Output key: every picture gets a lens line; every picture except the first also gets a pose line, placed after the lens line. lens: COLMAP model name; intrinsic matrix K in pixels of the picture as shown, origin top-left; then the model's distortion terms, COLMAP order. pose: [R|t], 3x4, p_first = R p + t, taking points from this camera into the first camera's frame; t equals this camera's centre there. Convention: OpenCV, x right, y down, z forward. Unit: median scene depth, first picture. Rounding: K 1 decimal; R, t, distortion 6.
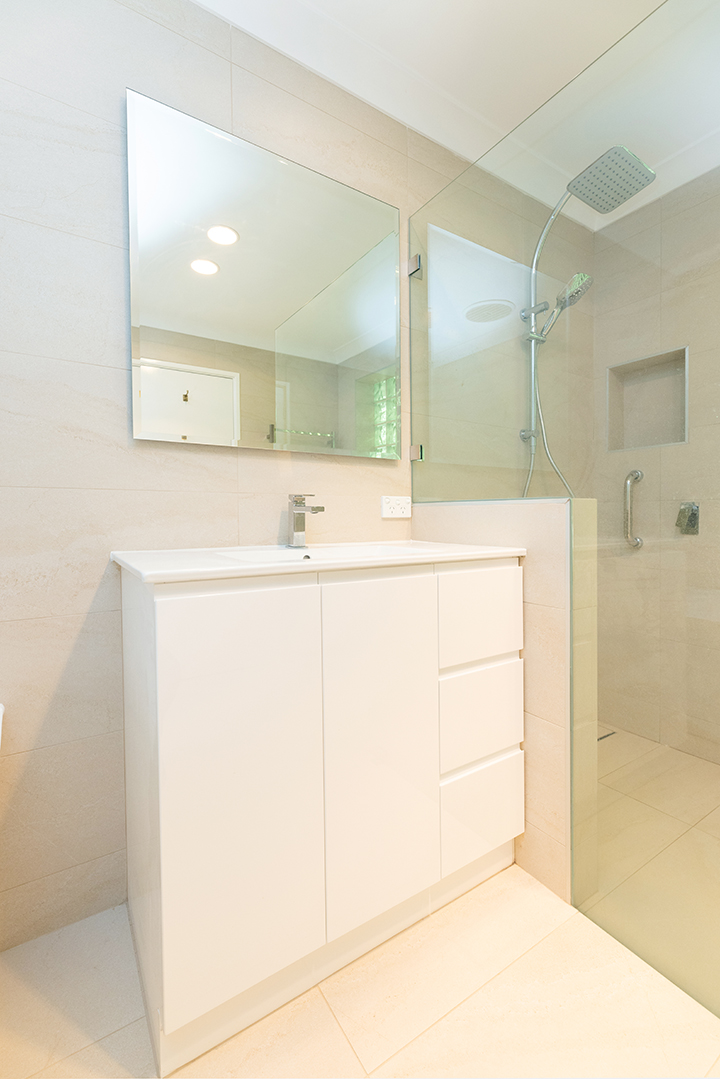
lens RADIAL K [[459.8, 0, 350.9], [0, 459.8, 527.7], [0, 0, 1]] dist [0.000298, -0.000063]
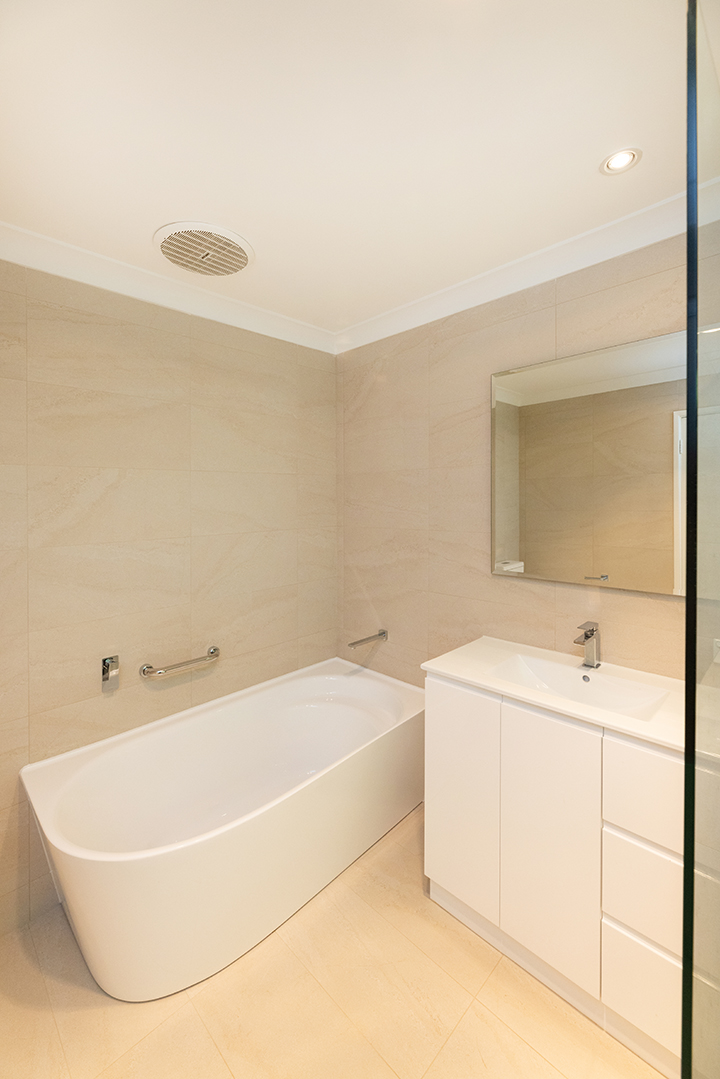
lens RADIAL K [[449.7, 0, 357.2], [0, 449.7, 504.4], [0, 0, 1]] dist [0.000312, 0.000095]
pose [[0.189871, 0.010934, -0.981748, 0.808747], [-0.013398, 0.999874, 0.008544, -0.336446], [0.981718, 0.011532, 0.189994, 0.123542]]
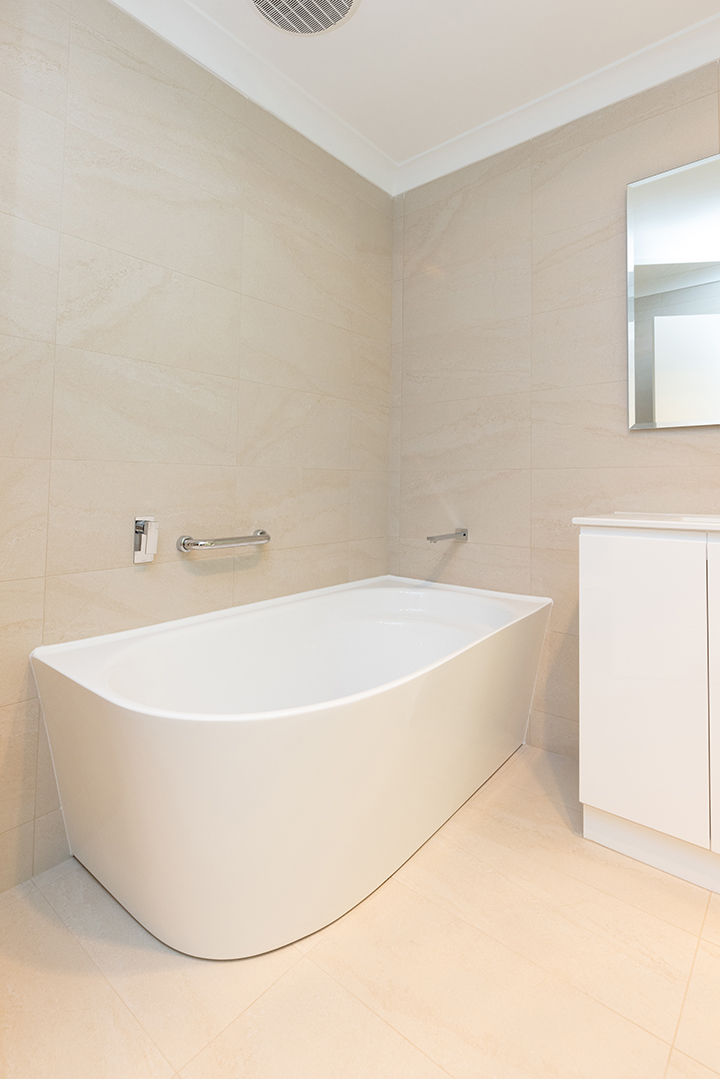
lens RADIAL K [[538.2, 0, 333.3], [0, 538.2, 465.3], [0, 0, 1]] dist [-0.000103, 0.000630]
pose [[0.252163, -0.039116, -0.966894, 0.633606], [-0.032124, 0.998294, -0.048764, 0.013646], [0.967151, 0.043357, 0.250476, -0.187546]]
